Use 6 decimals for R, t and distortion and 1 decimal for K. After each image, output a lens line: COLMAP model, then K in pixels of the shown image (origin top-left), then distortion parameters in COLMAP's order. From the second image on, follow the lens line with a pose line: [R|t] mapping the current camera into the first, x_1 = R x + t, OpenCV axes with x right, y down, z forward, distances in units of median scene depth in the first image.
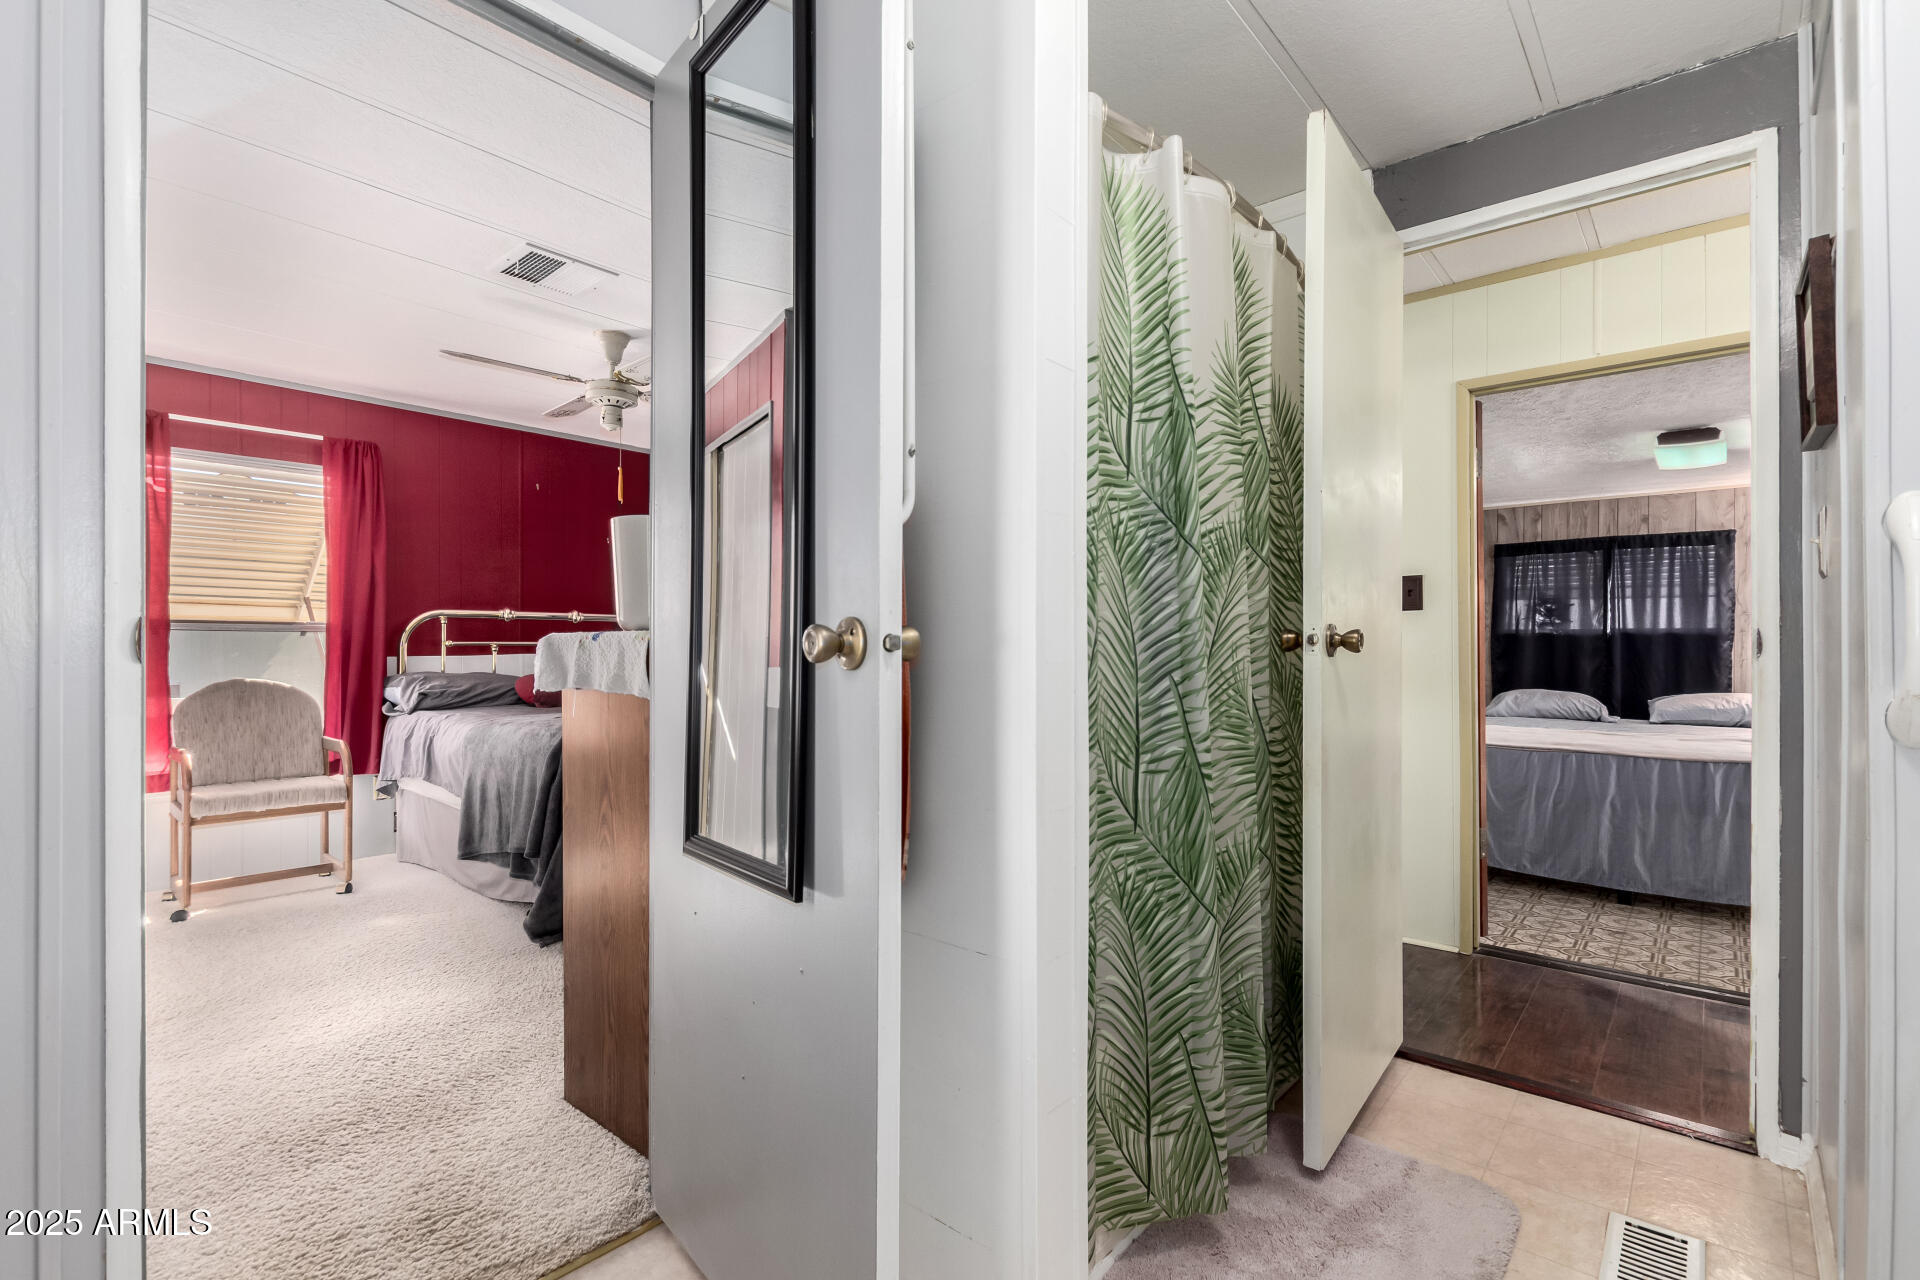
lens RADIAL K [[891.7, 0, 960.0], [0, 891.7, 640.0], [0, 0, 1]] dist [0.001169, -0.000218]
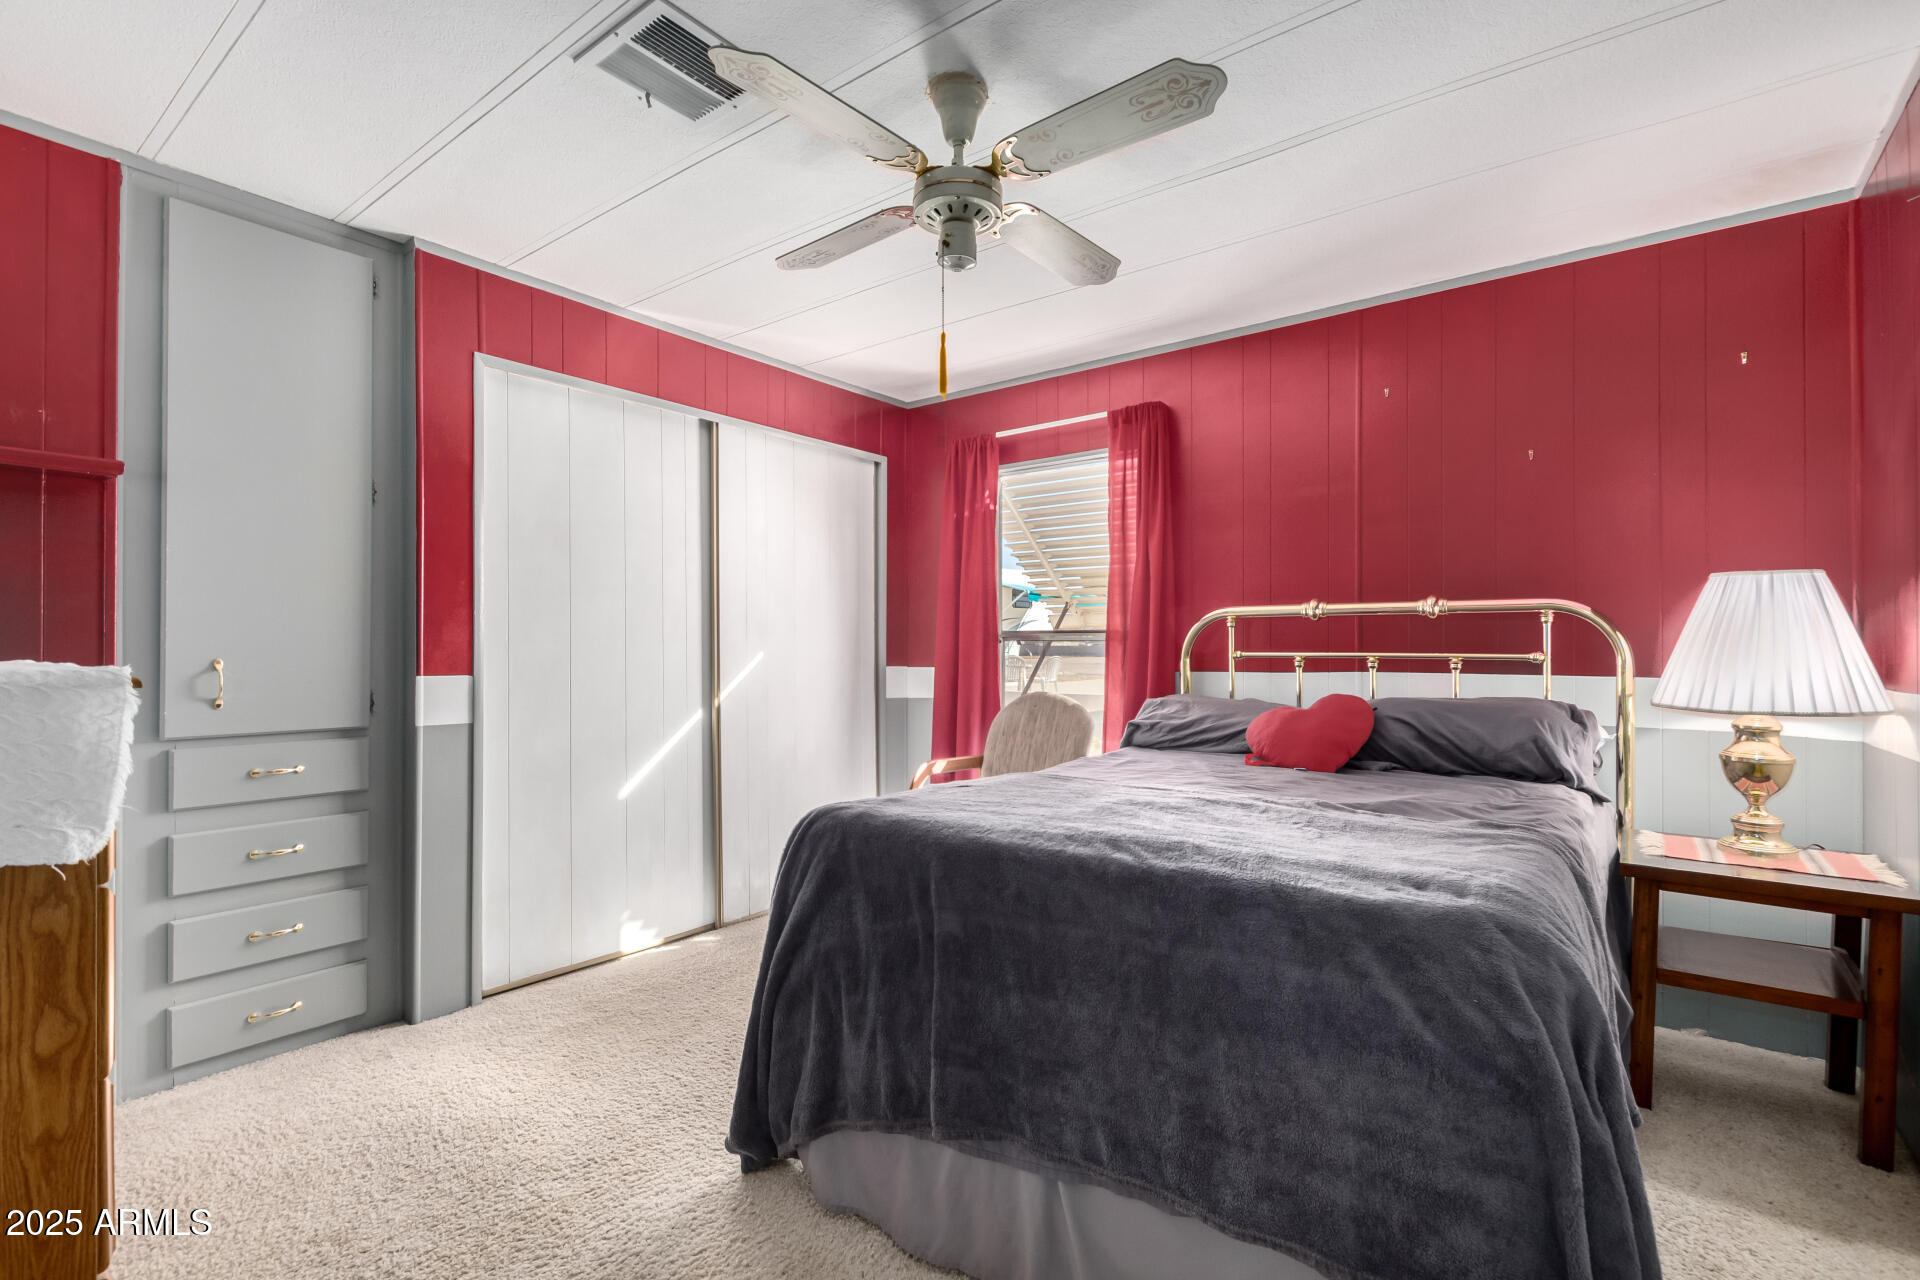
lens RADIAL K [[872.8, 0, 968.6], [0, 872.8, 637.1], [0, 0, 1]] dist [0.004555, -0.000362]
pose [[0.062769, -0.009871, -0.997979, 0.102580], [0.007796, 0.999925, -0.009400, -0.005263], [0.997998, -0.007190, 0.062841, 0.746427]]
